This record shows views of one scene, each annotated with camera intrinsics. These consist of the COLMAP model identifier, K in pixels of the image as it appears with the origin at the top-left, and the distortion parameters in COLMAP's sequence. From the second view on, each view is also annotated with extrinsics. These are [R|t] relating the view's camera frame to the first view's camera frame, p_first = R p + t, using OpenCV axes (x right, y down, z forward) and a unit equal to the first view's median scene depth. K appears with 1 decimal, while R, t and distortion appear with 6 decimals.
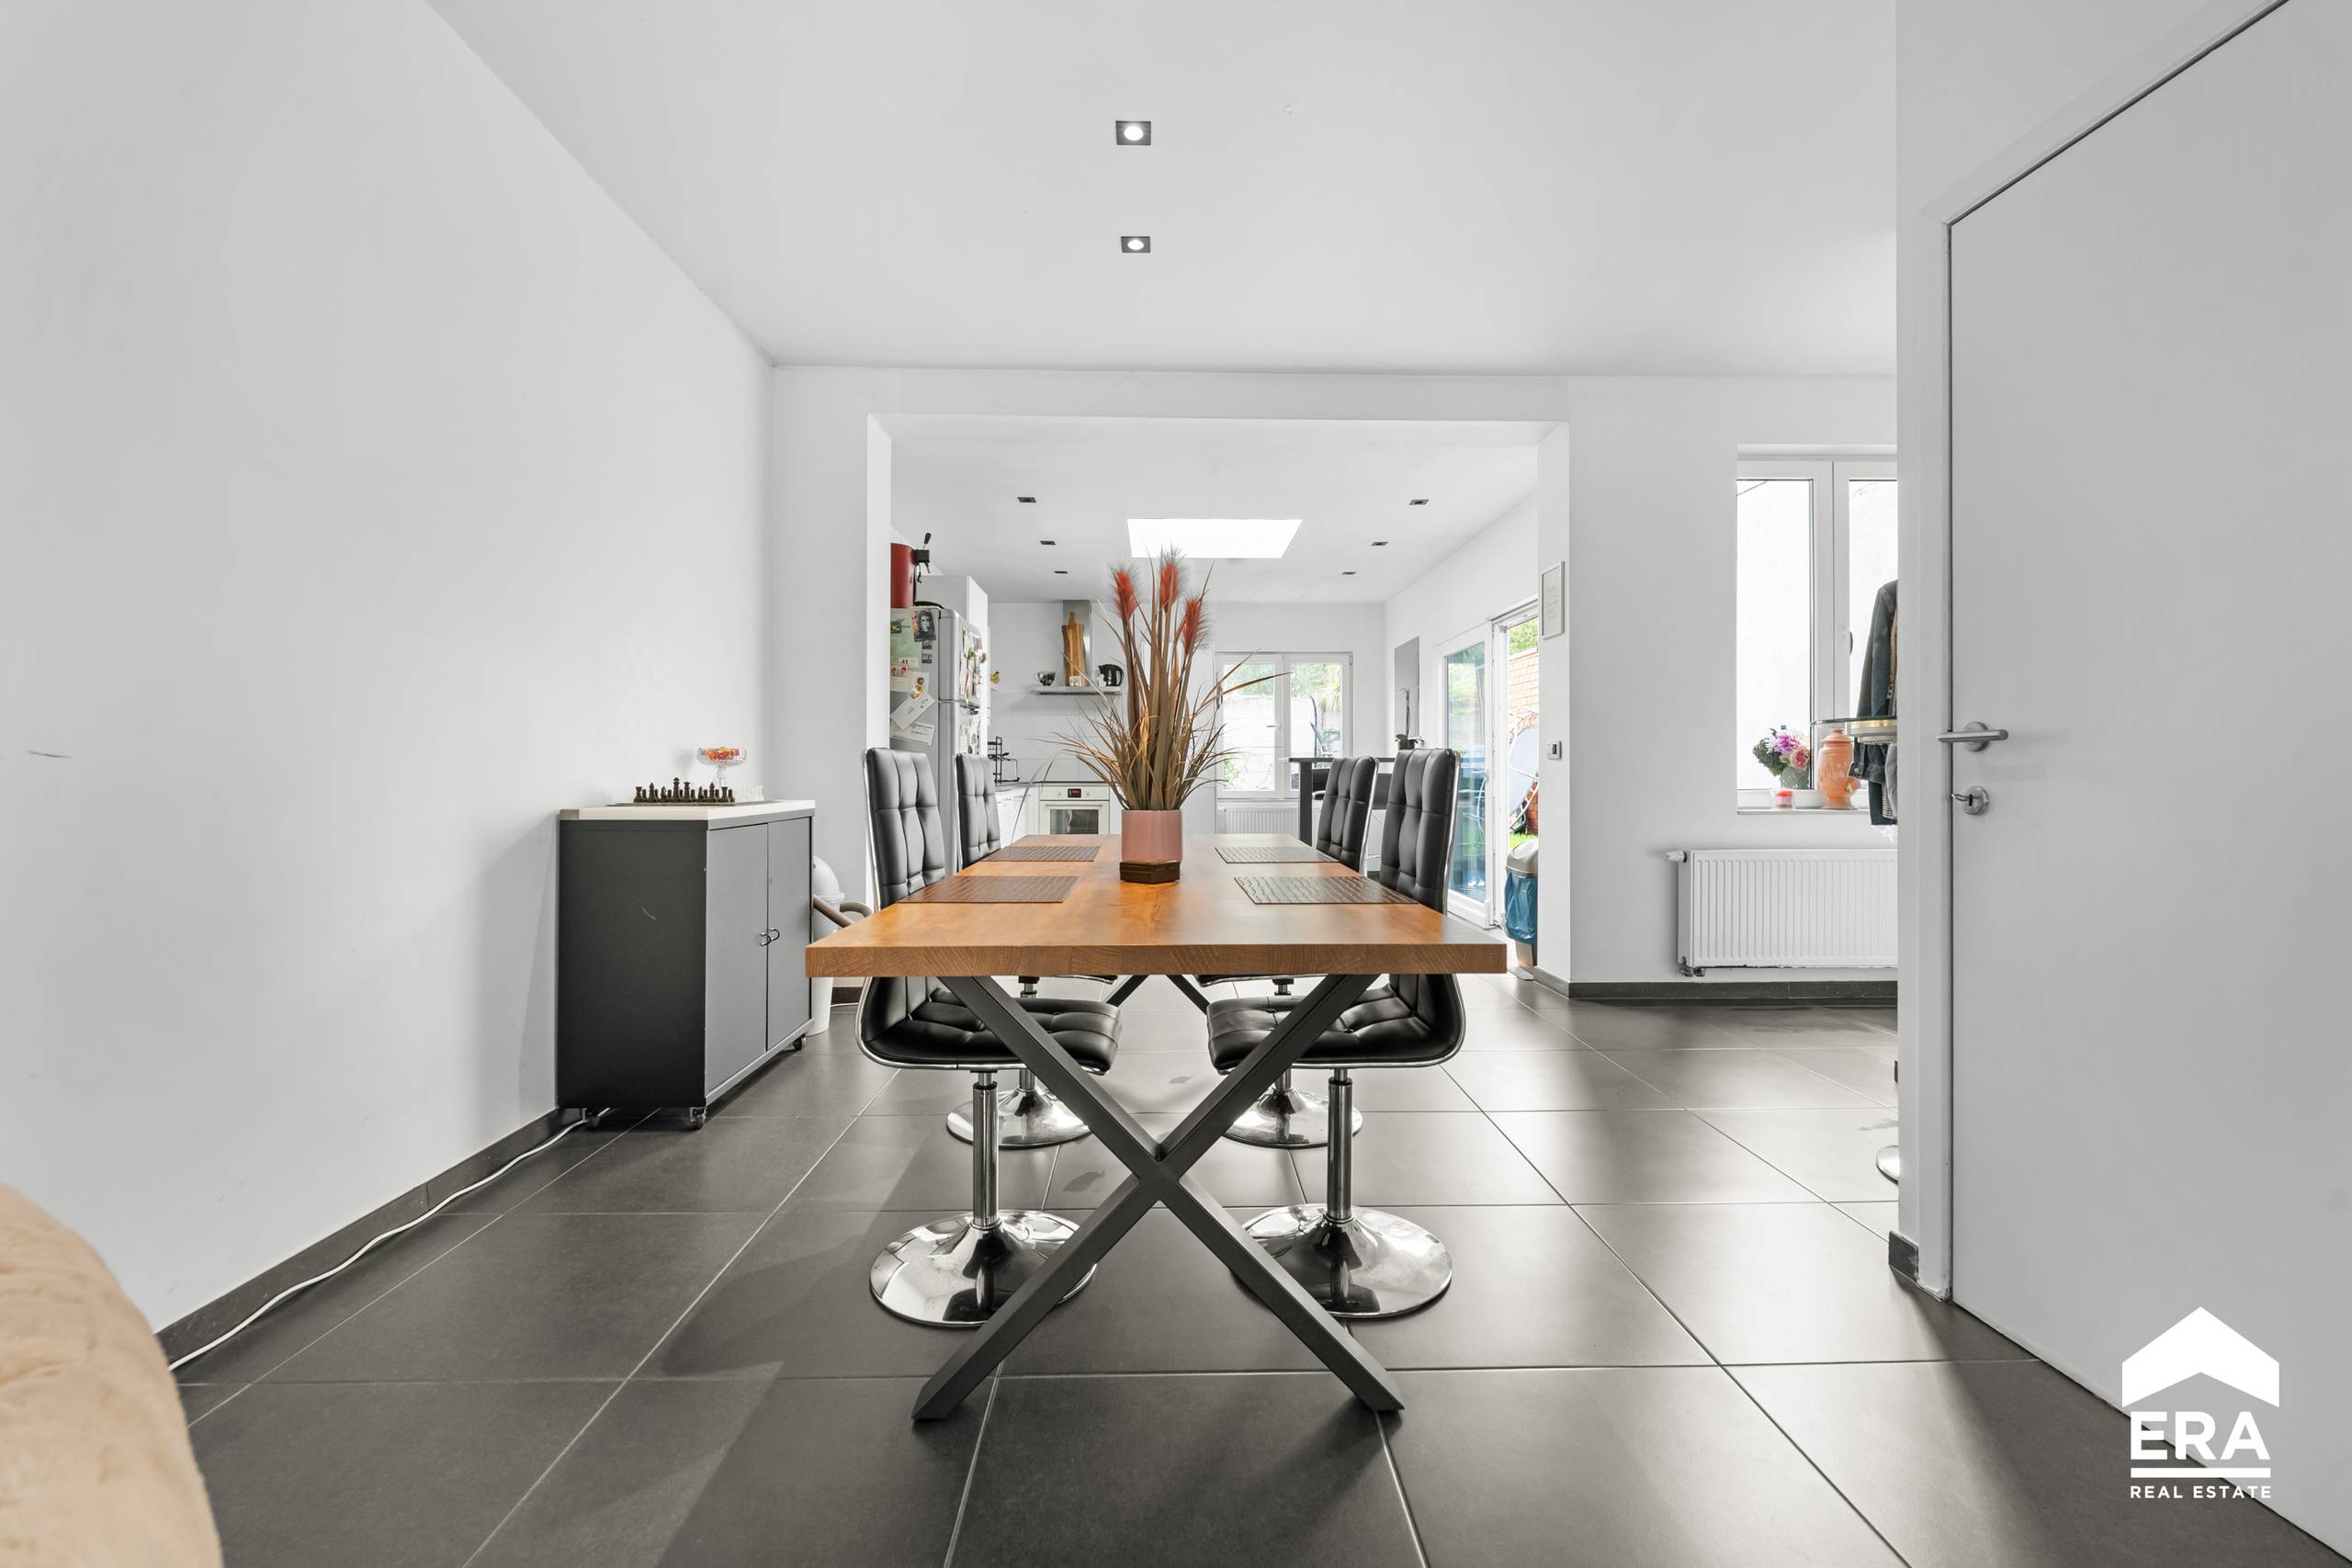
lens RADIAL K [[975.9, 0, 1177.2], [0, 975.9, 773.5], [0, 0, 1]] dist [0.001266, 0.000035]
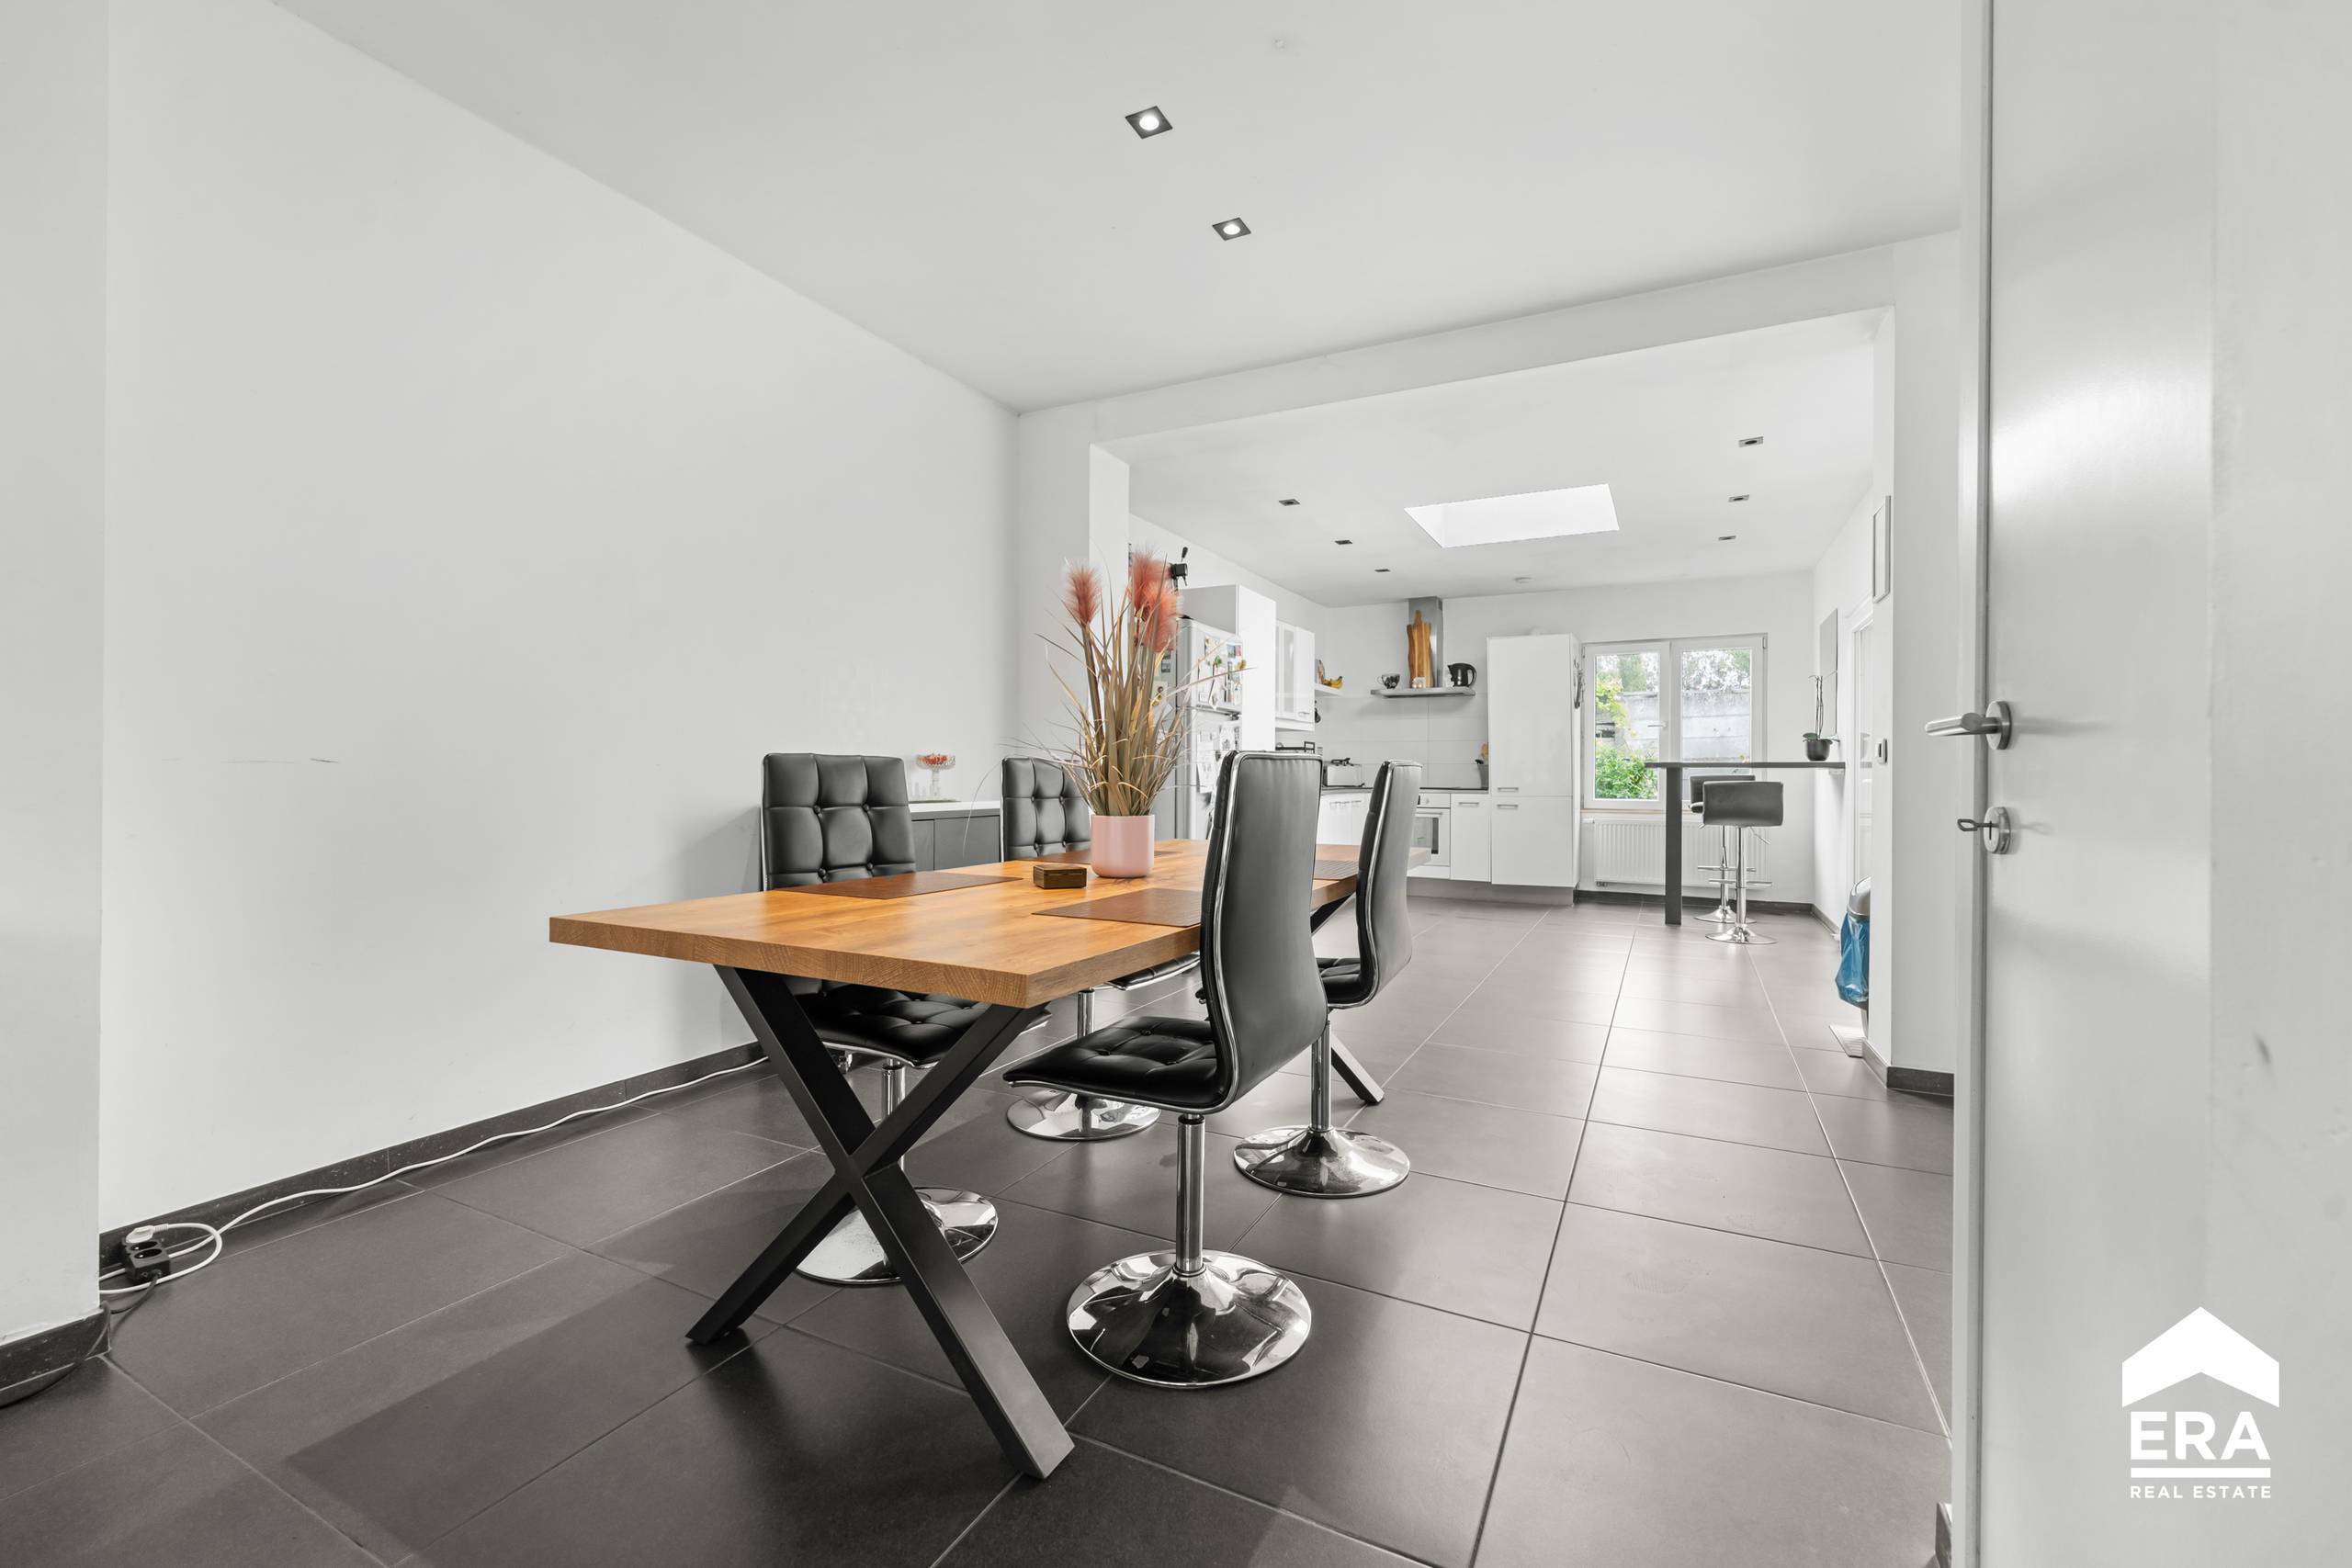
lens RADIAL K [[972.3, 0, 1176.0], [0, 972.3, 784.0], [0, 0, 1]] dist [0.000698, -0.000044]
pose [[0.878942, 0.008835, -0.476846, 0.250427], [-0.006293, 0.999956, 0.006927, -0.000722], [0.476886, -0.003088, 0.878960, 0.087273]]
